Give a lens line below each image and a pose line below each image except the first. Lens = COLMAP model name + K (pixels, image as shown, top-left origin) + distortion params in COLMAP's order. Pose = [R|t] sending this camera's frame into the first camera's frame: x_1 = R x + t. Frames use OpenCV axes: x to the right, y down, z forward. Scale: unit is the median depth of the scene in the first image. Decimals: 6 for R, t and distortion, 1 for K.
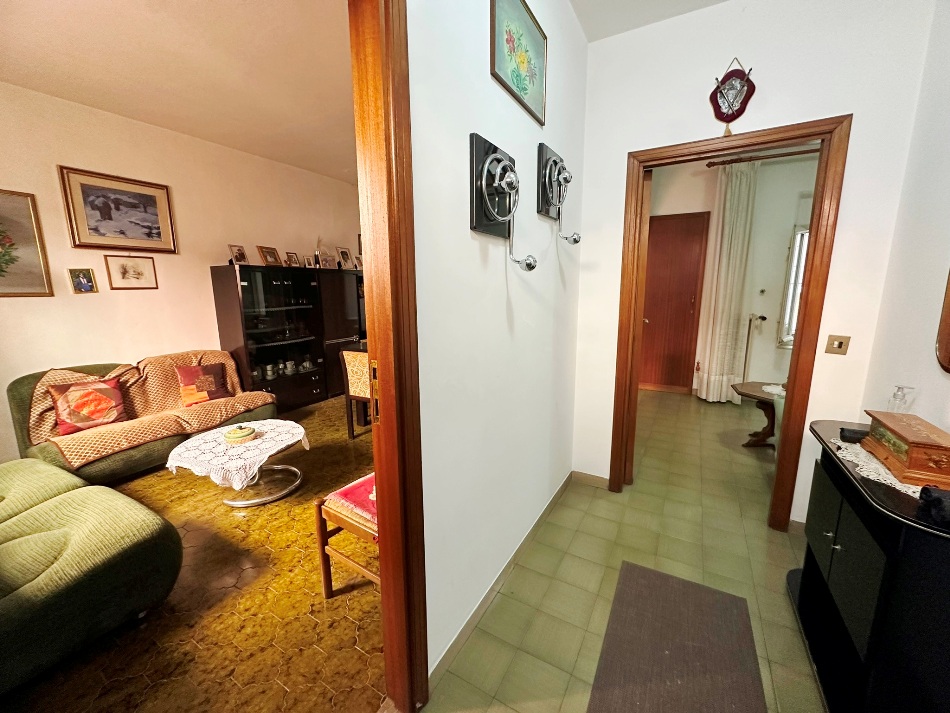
lens RADIAL K [[378.2, 0, 475.2], [0, 378.2, 356.5], [0, 0, 1]] dist [-0.001325, -0.000406]
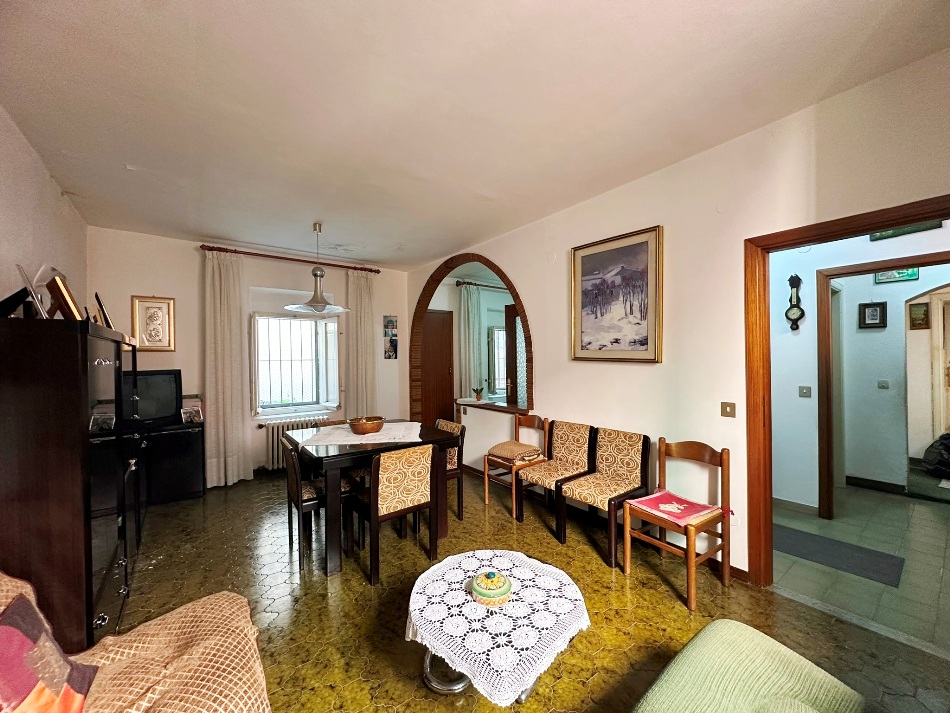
lens RADIAL K [[378.2, 0, 473.2], [0, 378.2, 358.4], [0, 0, 1]] dist [-0.001325, -0.000406]
pose [[0.394121, -0.002703, 0.919055, -0.901199], [0.174985, 0.981924, -0.072151, -0.106260], [-0.902247, 0.189257, 0.387470, 0.502105]]
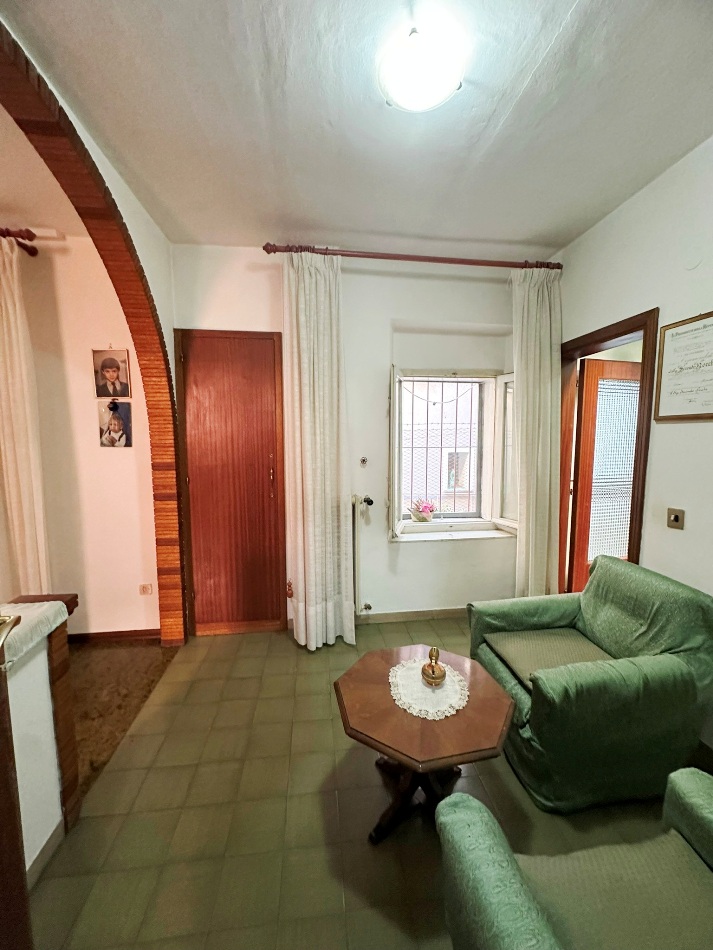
lens RADIAL K [[378.2, 0, 356.6], [0, 378.2, 475.4], [0, 0, 1]] dist [-0.001325, -0.000406]
pose [[0.799822, -0.060185, 0.597212, 0.435185], [0.105896, 0.993502, -0.041701, -0.148718], [-0.590822, 0.096596, 0.800998, 0.590021]]
